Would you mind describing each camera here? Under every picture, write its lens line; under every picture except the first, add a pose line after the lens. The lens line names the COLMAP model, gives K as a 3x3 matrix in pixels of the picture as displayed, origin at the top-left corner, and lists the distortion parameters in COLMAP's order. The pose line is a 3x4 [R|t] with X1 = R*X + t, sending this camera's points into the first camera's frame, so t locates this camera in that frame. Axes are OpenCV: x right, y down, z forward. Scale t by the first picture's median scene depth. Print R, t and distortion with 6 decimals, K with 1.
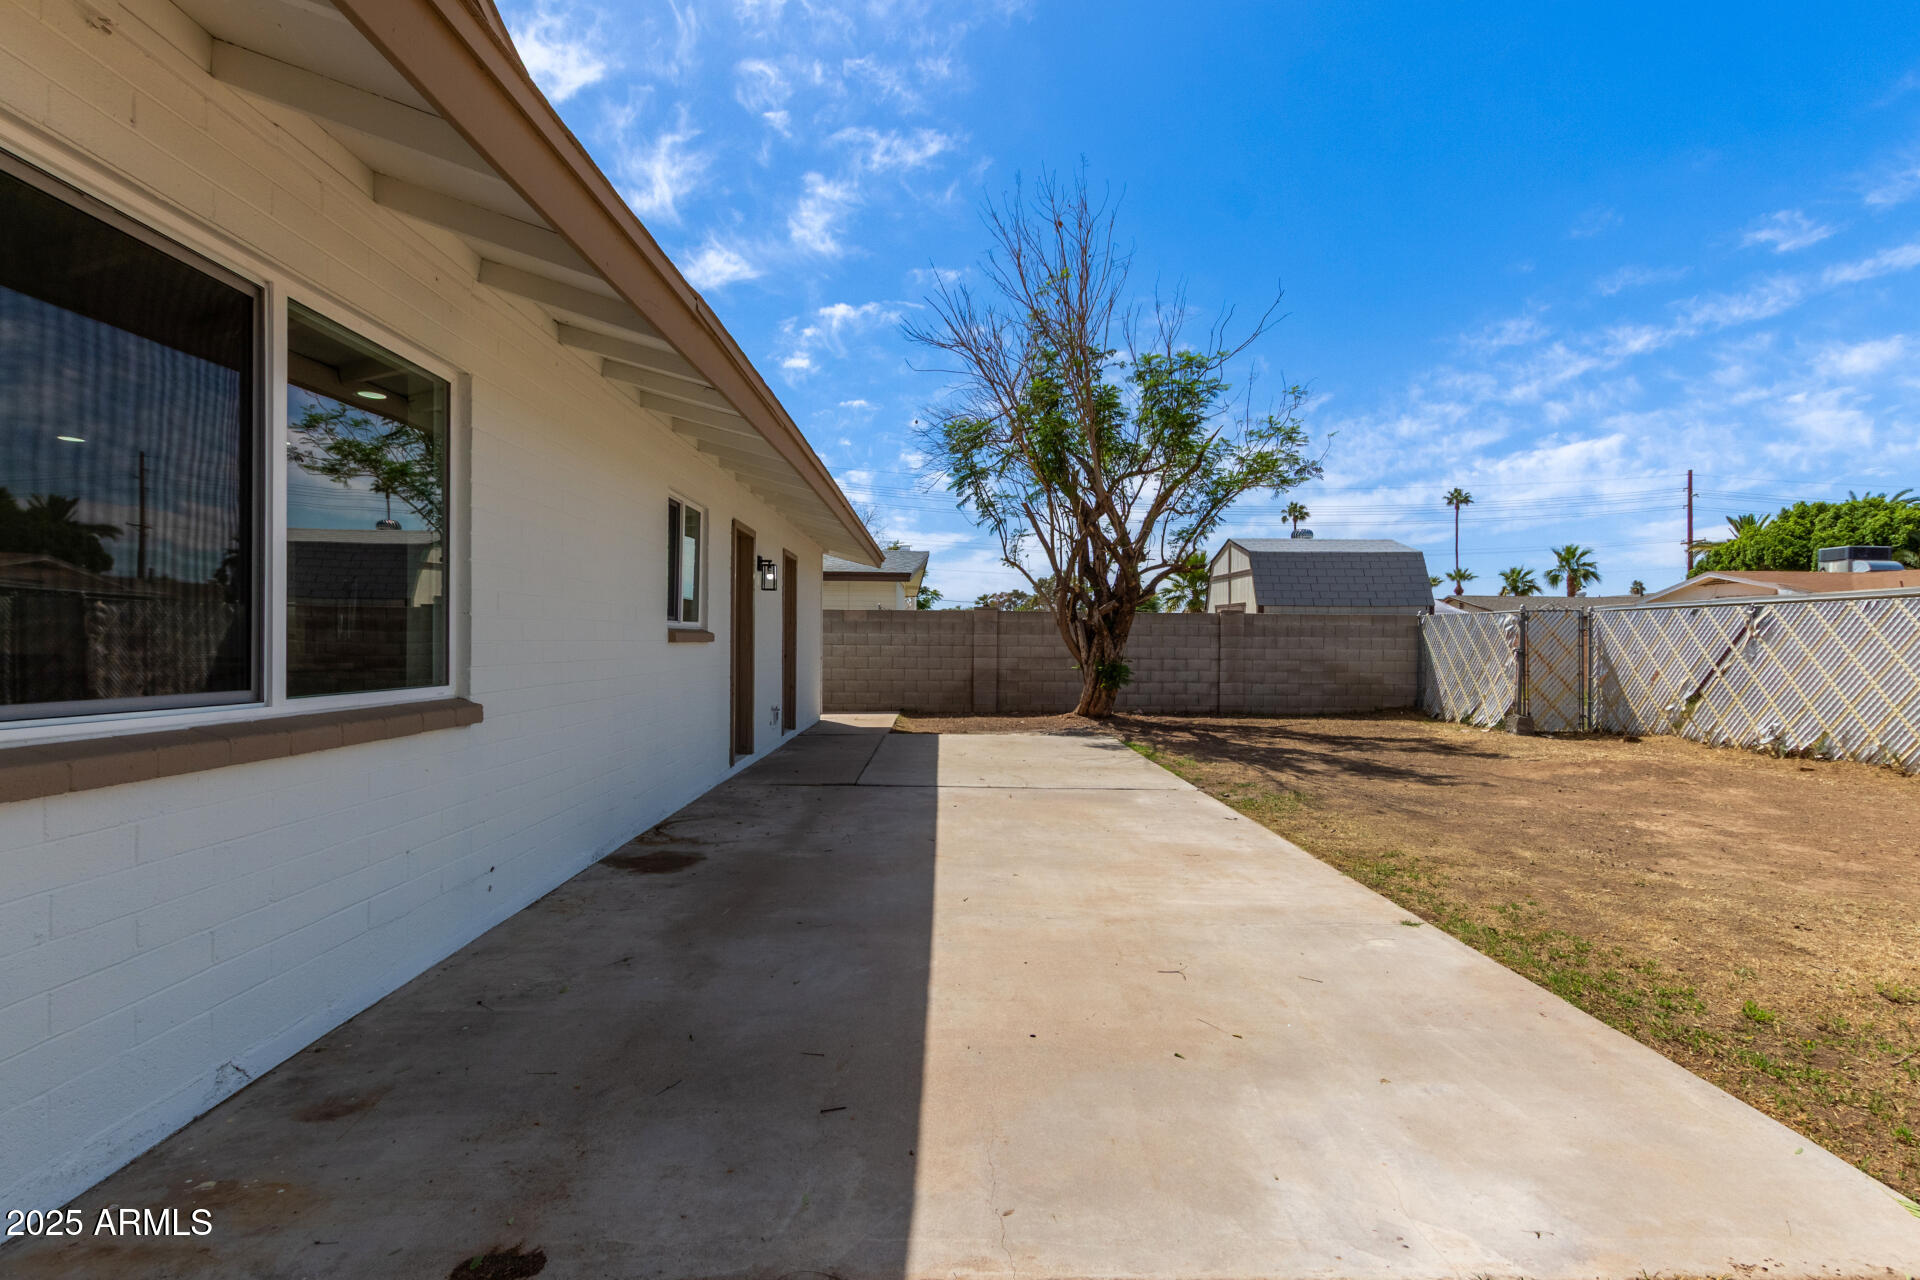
lens RADIAL K [[921.5, 0, 960.0], [0, 921.5, 647.3], [0, 0, 1]] dist [0.000028, -0.000443]
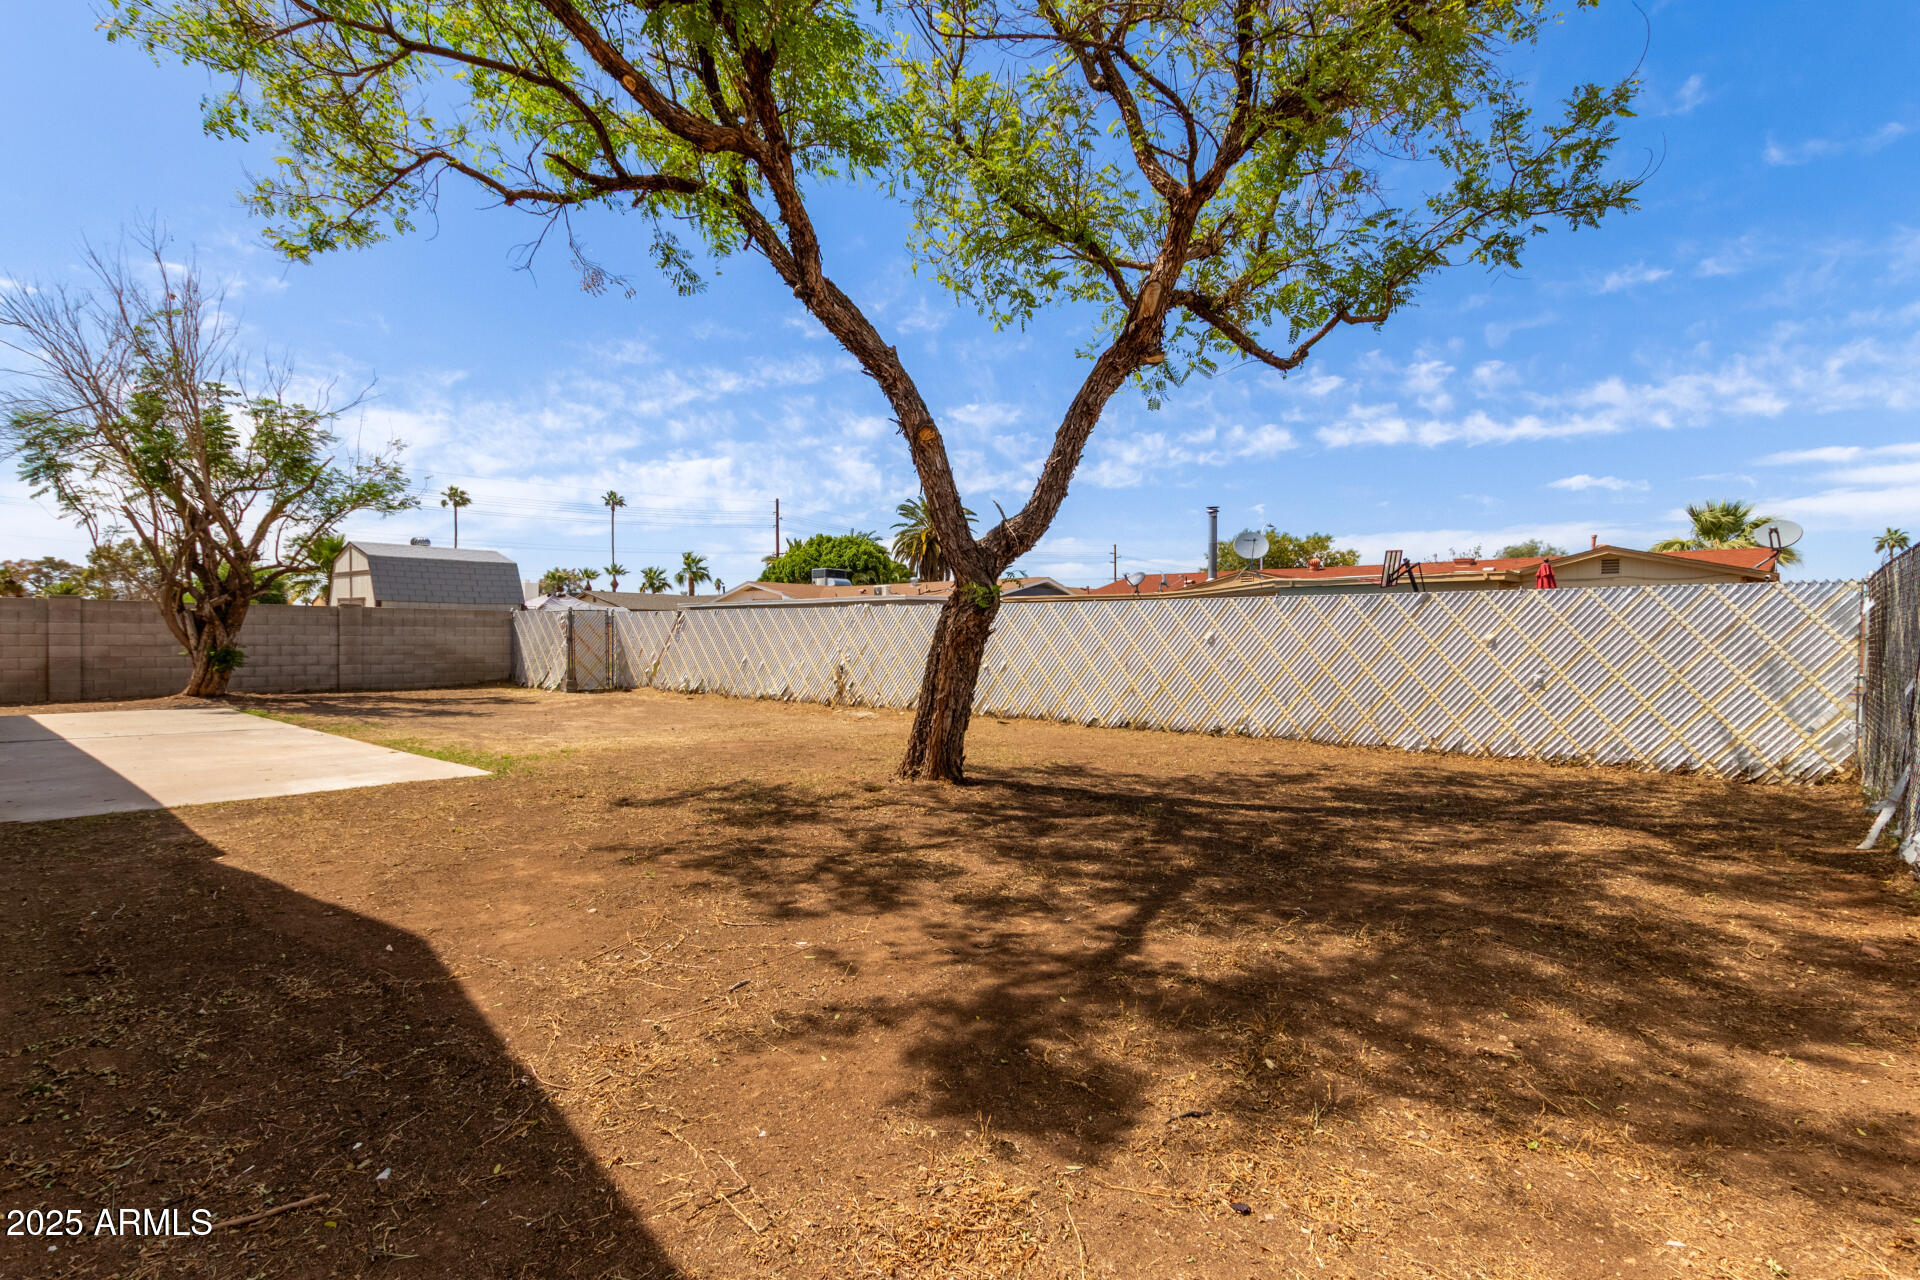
lens RADIAL K [[921.5, 0, 960.0], [0, 921.5, 647.3], [0, 0, 1]] dist [0.000028, -0.000443]
pose [[0.667004, -0.012530, 0.744949, -0.078845], [0.002912, 0.999895, 0.014210, 0.001485], [-0.745049, -0.007308, 0.666970, -0.446554]]
